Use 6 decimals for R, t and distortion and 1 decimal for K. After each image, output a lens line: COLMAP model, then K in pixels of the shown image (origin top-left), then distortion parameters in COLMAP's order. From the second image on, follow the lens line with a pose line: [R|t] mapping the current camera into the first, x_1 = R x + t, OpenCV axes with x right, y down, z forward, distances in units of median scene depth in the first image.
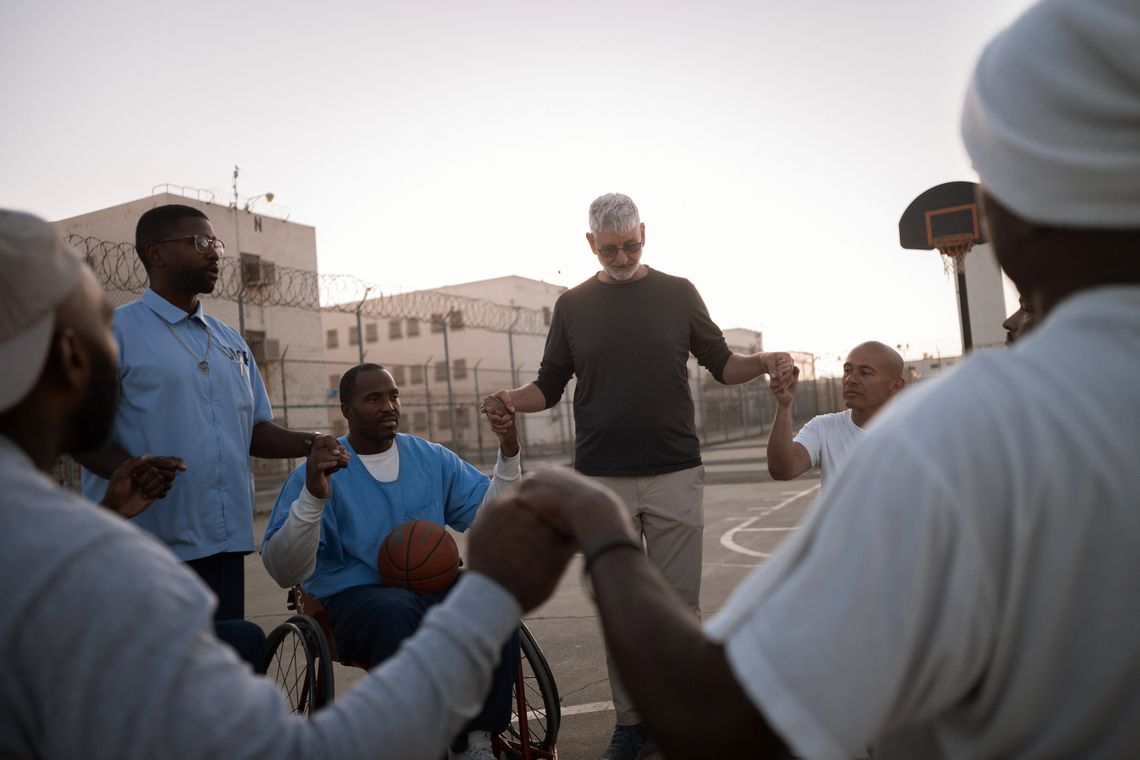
lens RADIAL K [[923.2, 0, 570.0], [0, 923.2, 380.0], [0, 0, 1]] dist [-0.003665, 0.008195]
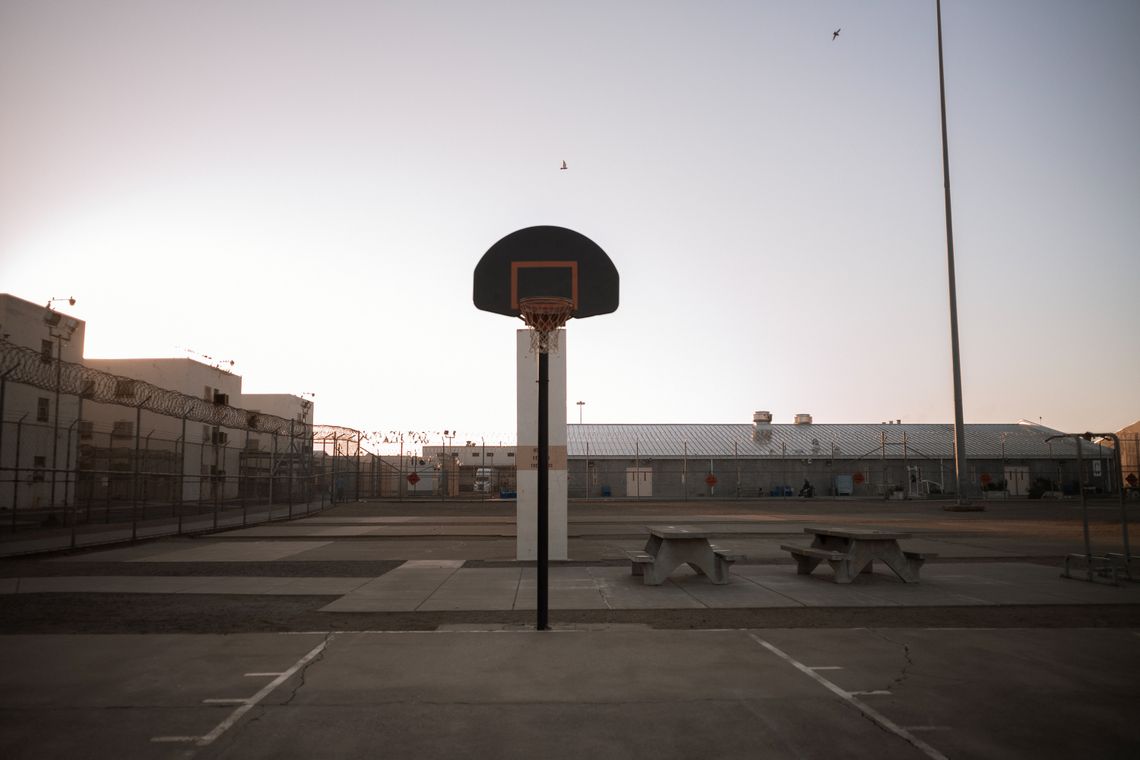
lens RADIAL K [[923.2, 0, 570.0], [0, 923.2, 380.0], [0, 0, 1]] dist [-0.003665, 0.008195]
pose [[0.883121, 0.130171, 0.450724, 0.032837], [-0.093696, 0.990318, -0.102424, -0.006837], [-0.459693, 0.048222, 0.886768, 0.099399]]
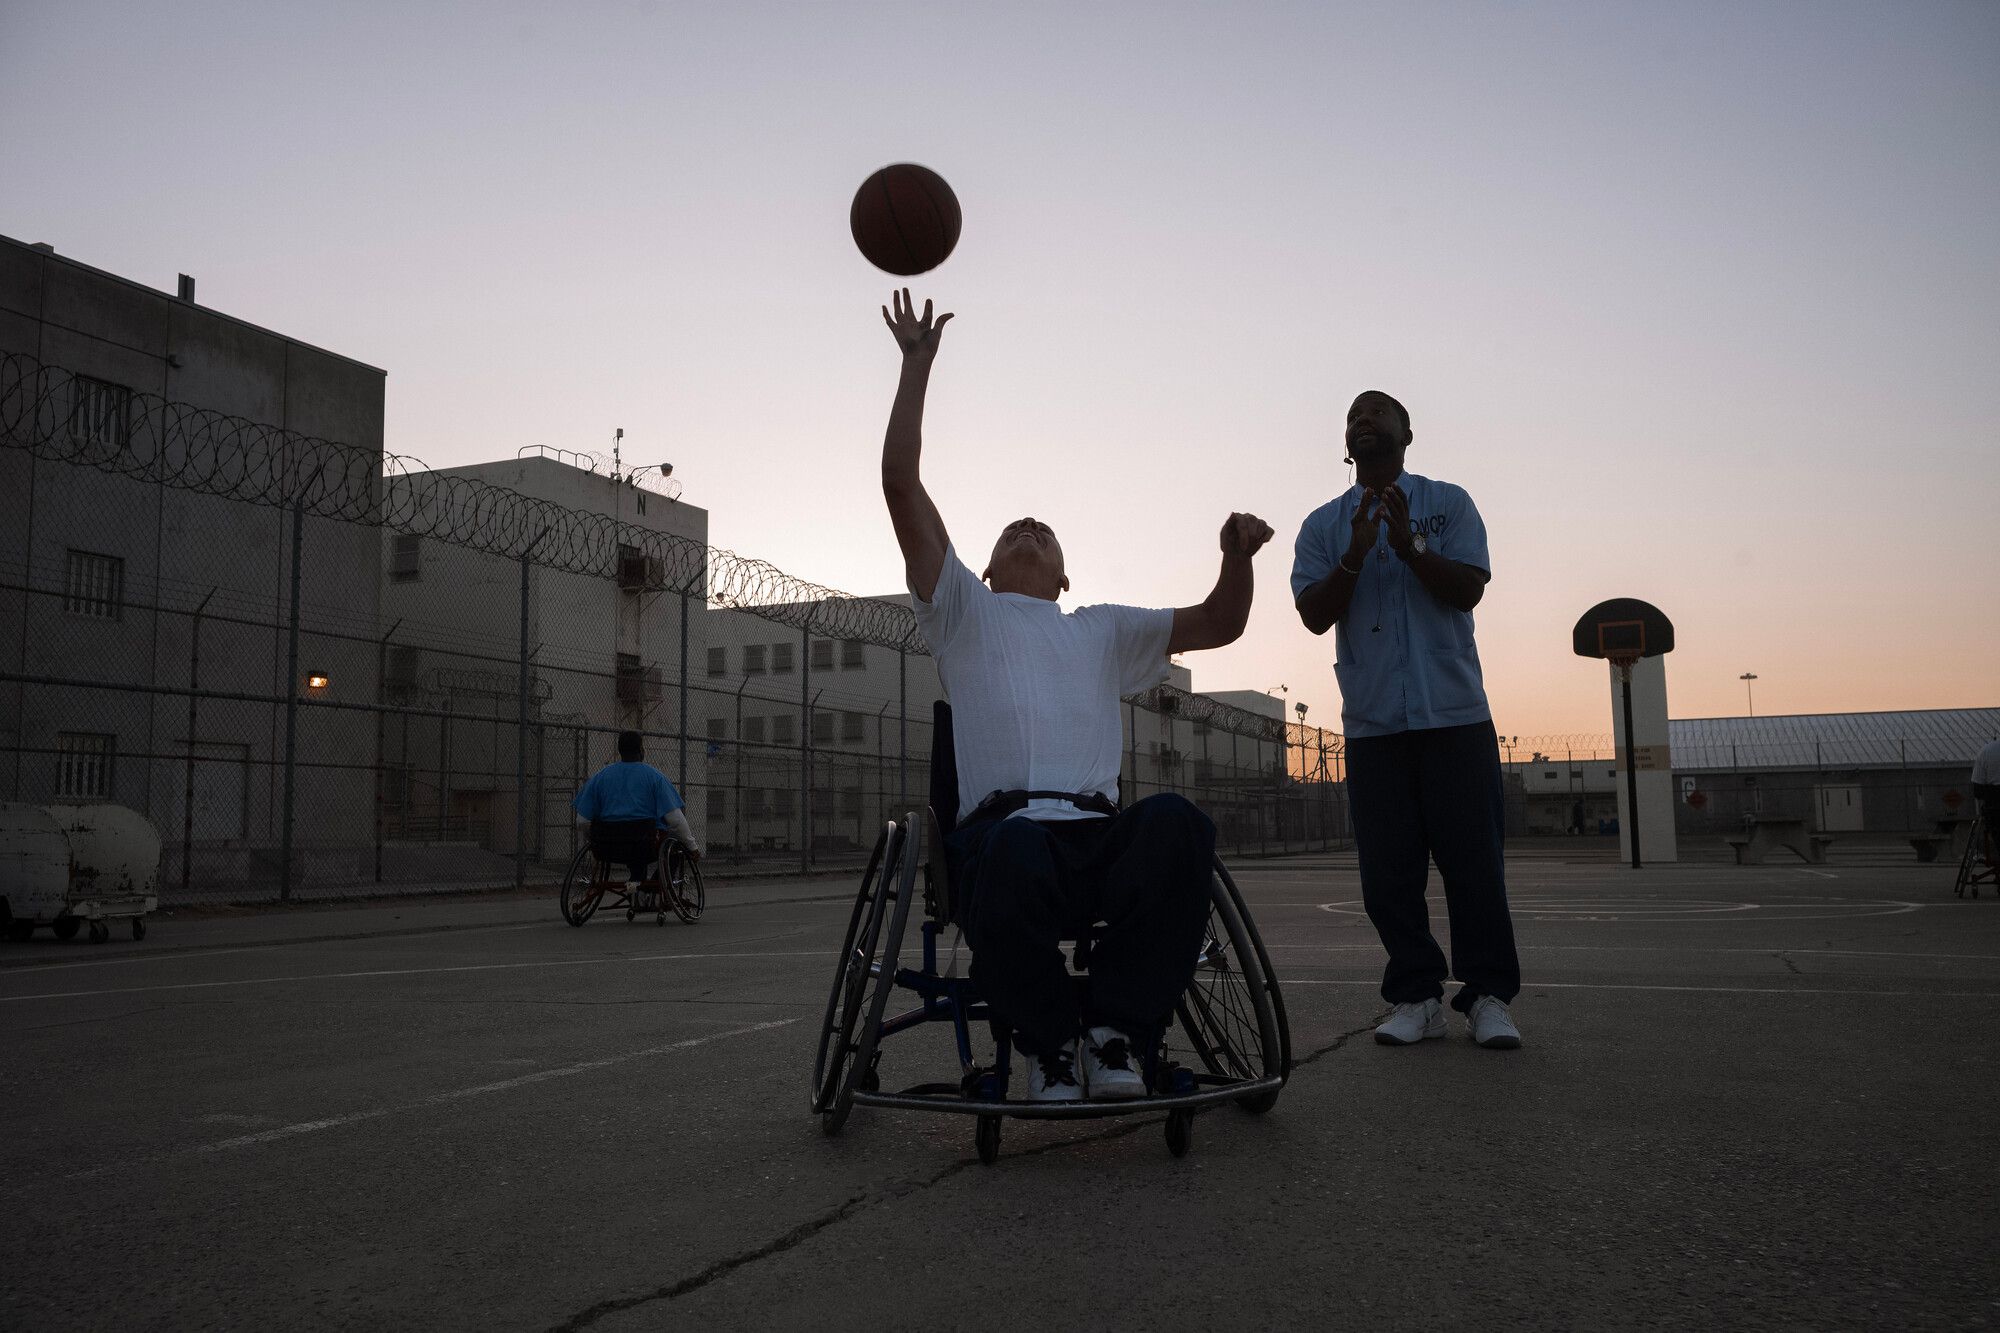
lens RADIAL K [[1619.6, 0, 1000.0], [0, 1619.6, 666.5], [0, 0, 1]] dist [-0.003665, 0.008195]
pose [[0.996212, 0.072565, 0.047926, -0.115857], [-0.069680, 0.995803, -0.059346, 0.009770], [-0.052032, 0.055782, 0.997086, -0.247939]]
